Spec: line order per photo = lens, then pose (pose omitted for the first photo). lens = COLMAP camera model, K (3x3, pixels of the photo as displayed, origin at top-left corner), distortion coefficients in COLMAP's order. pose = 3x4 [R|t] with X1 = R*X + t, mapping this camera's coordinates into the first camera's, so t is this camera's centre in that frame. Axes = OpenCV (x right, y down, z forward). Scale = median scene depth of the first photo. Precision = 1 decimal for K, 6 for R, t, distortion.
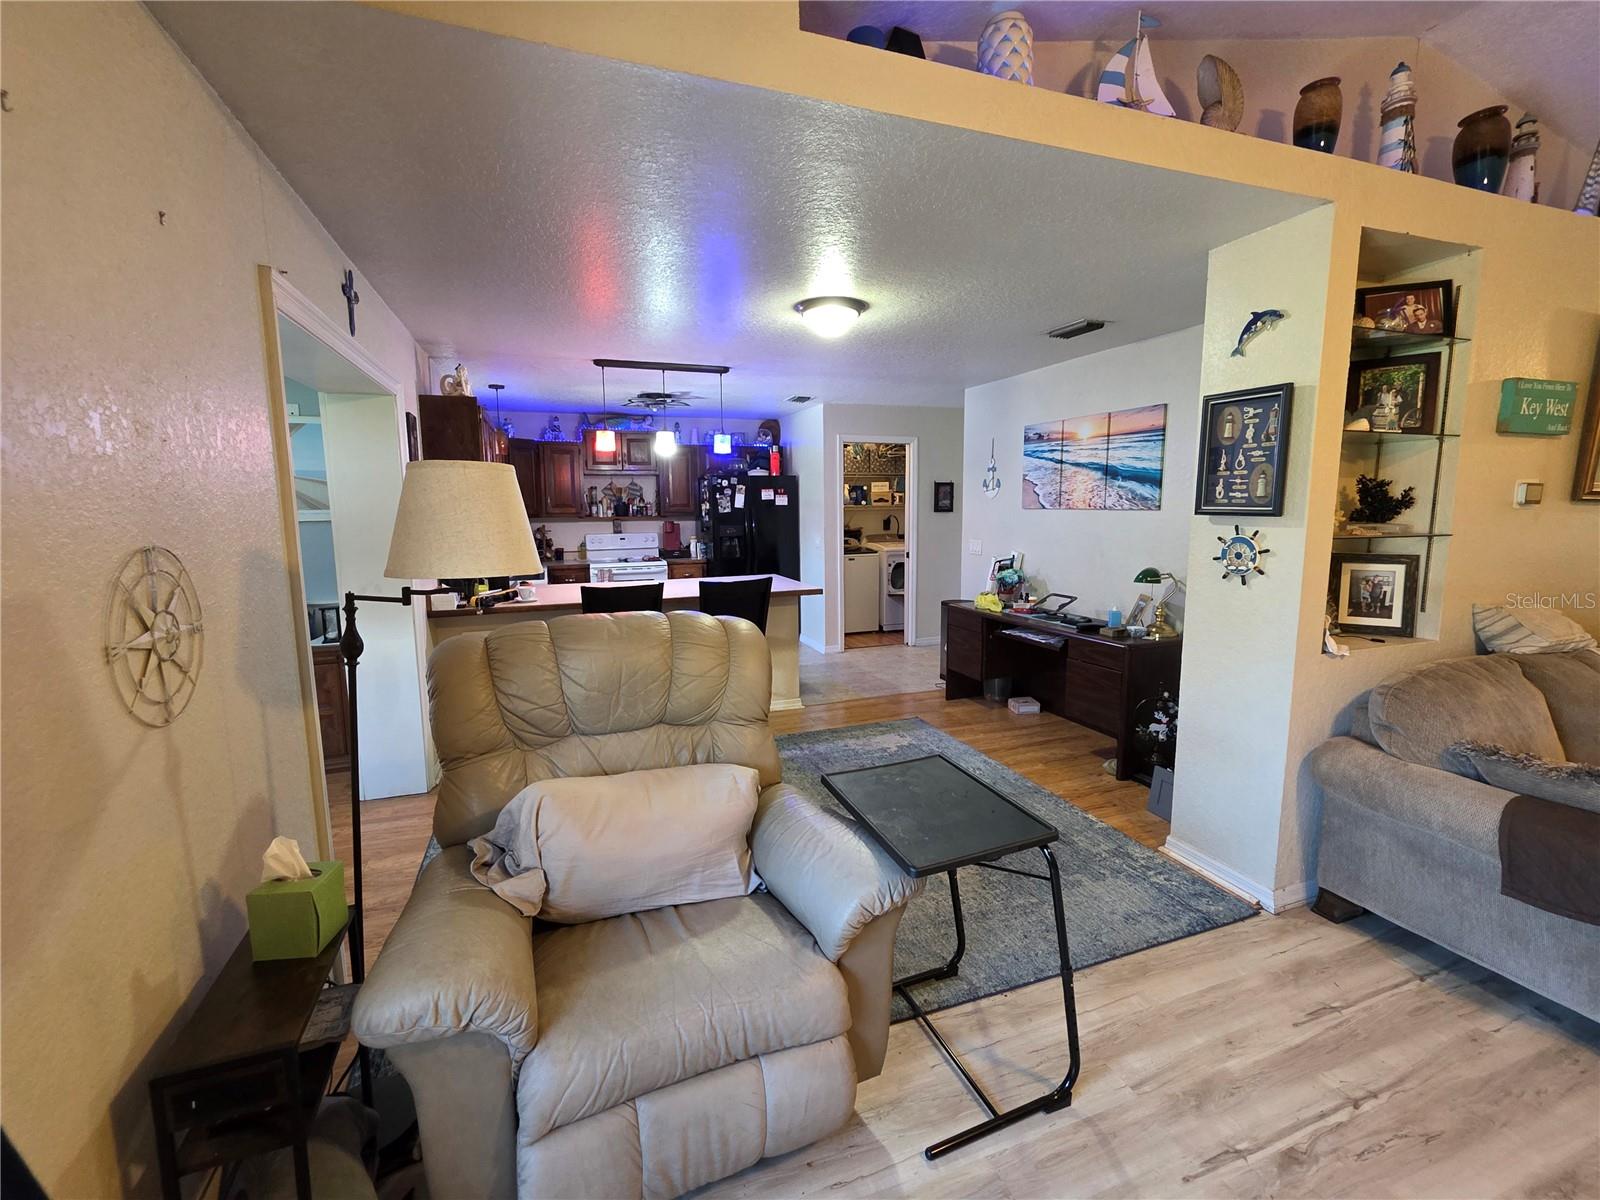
lens RADIAL K [[696.4, 0, 792.4], [0, 696.4, 604.1], [0, 0, 1]] dist [0.000560, -0.000240]
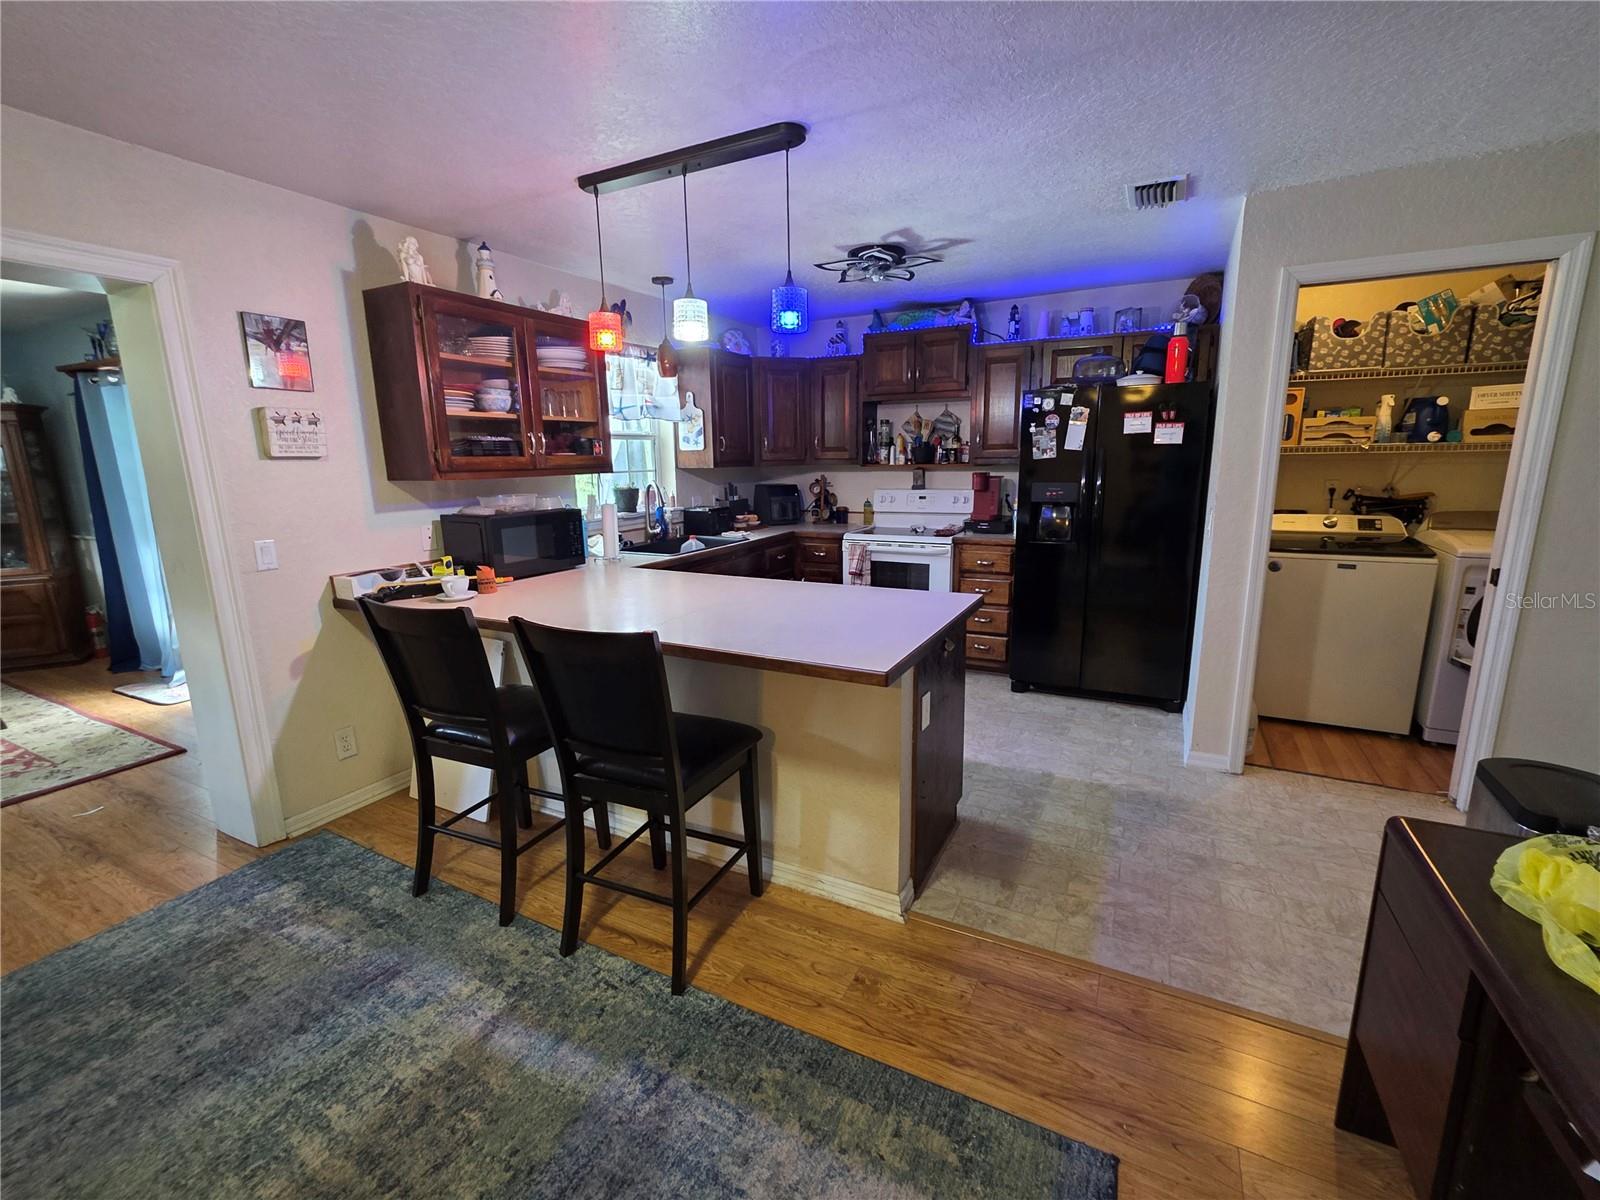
lens RADIAL K [[696.4, 0, 801.3], [0, 696.4, 599.4], [0, 0, 1]] dist [0.000560, -0.000240]
pose [[0.685733, 0.147191, -0.712815, 0.176687], [-0.096950, 0.989083, 0.110972, -0.062449], [0.721367, -0.006990, 0.692517, 0.468607]]
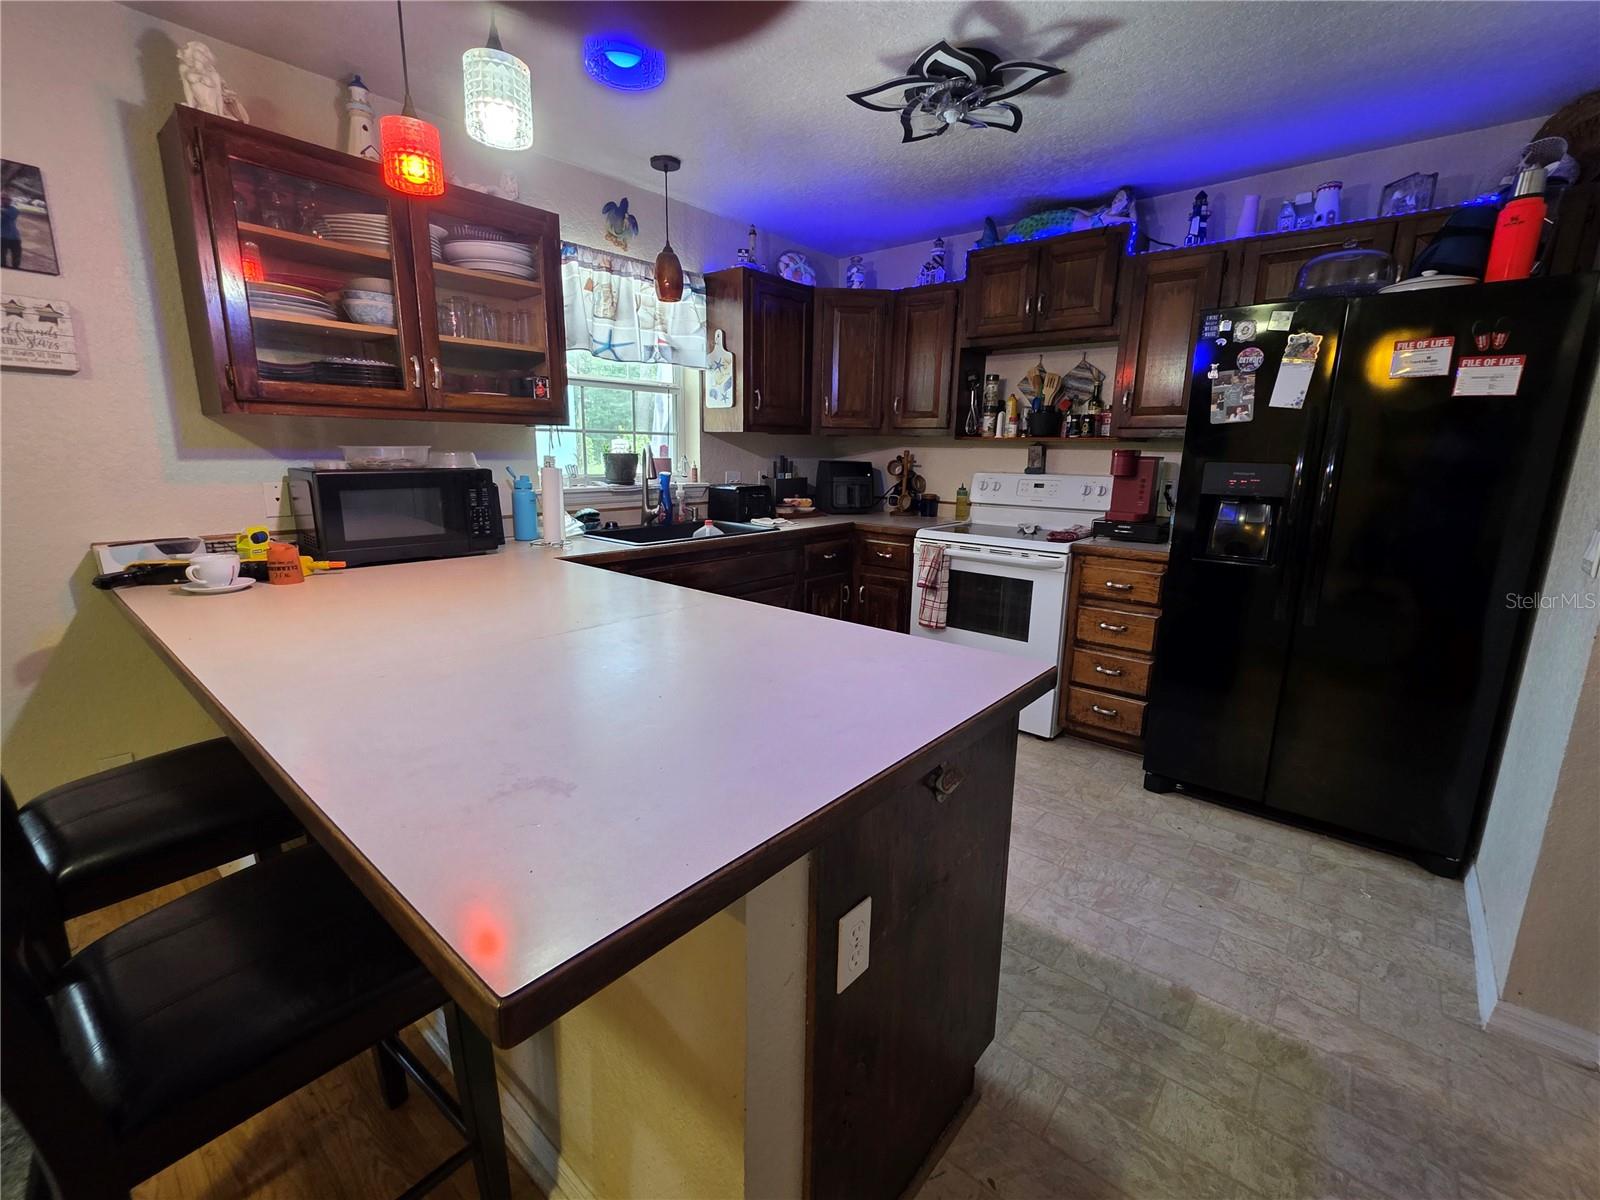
lens RADIAL K [[696.4, 0, 800.7], [0, 696.4, 596.5], [0, 0, 1]] dist [0.000560, -0.000240]
pose [[0.503318, 0.198266, -0.841048, 0.093925], [-0.146688, 0.978798, 0.142955, -0.066425], [0.851560, 0.051420, 0.521730, 0.642094]]
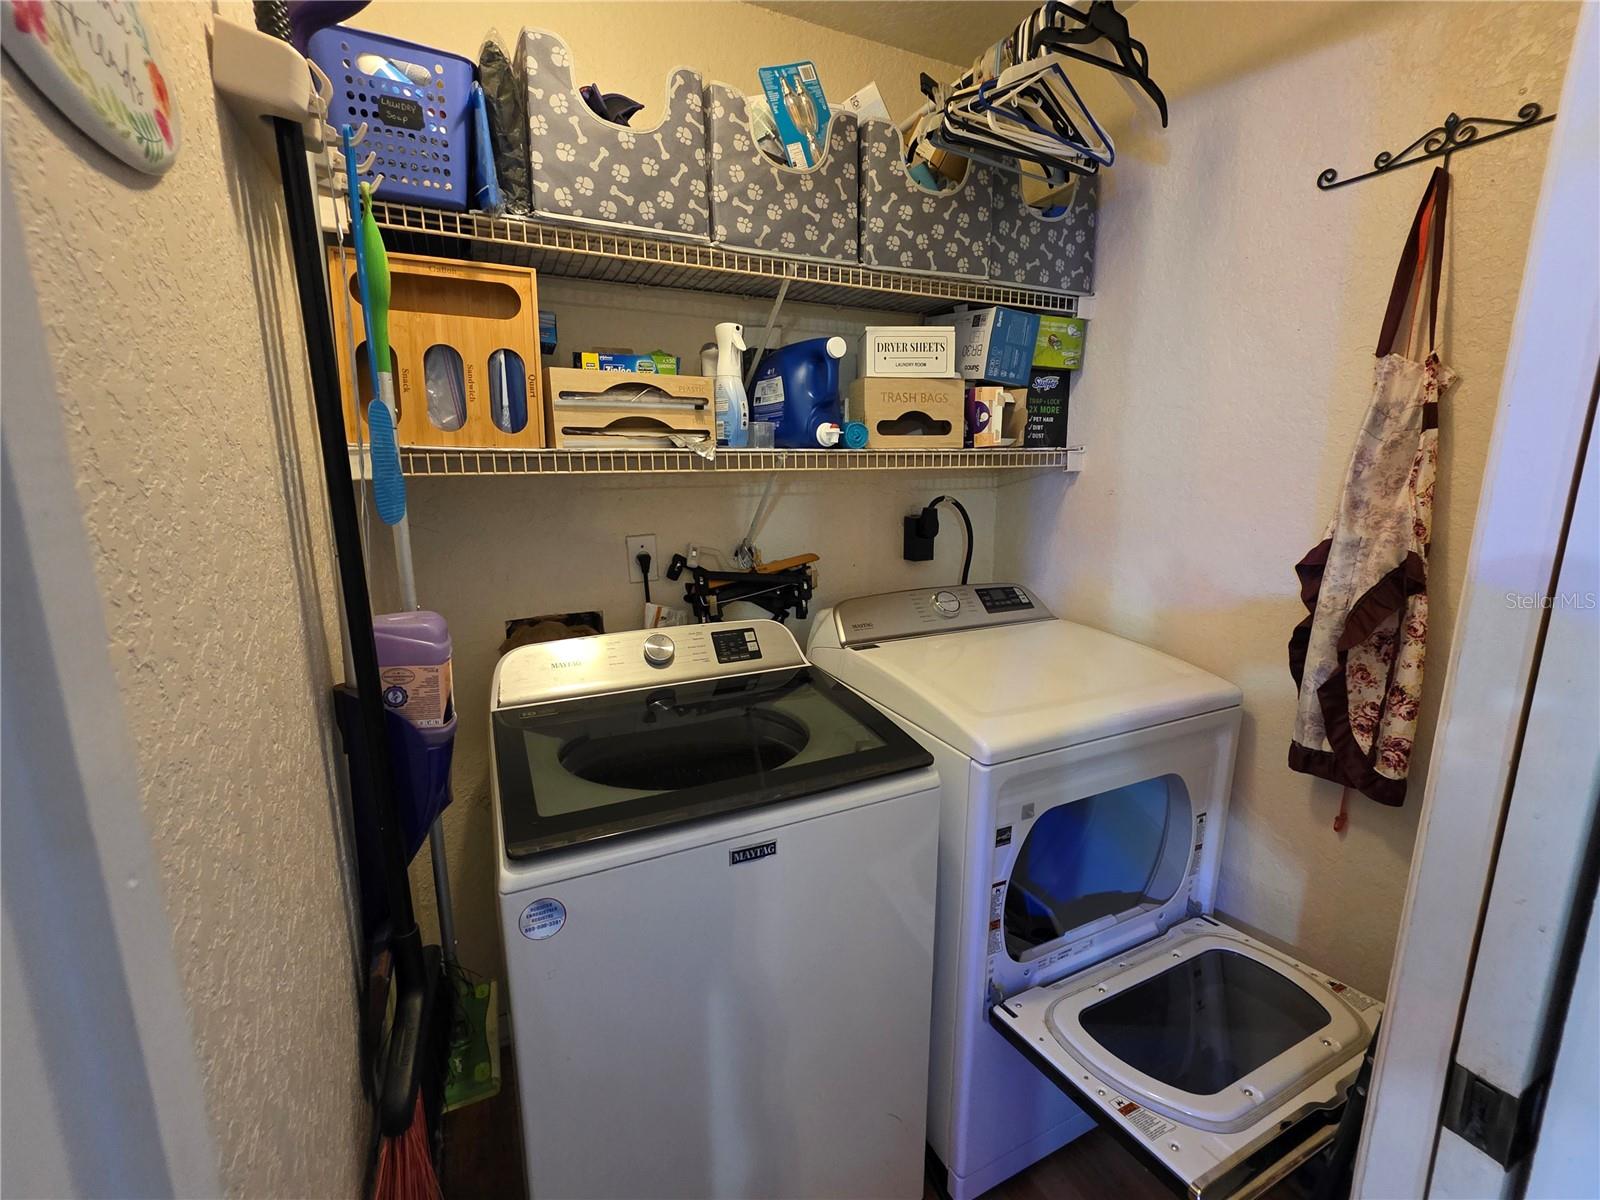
lens RADIAL K [[696.4, 0, 795.6], [0, 696.4, 595.2], [0, 0, 1]] dist [0.000560, -0.000240]
pose [[0.994457, -0.011120, 0.104553, 0.084484], [0.005856, 0.998706, 0.050525, -0.127349], [-0.104980, -0.049632, 0.993235, 0.924115]]
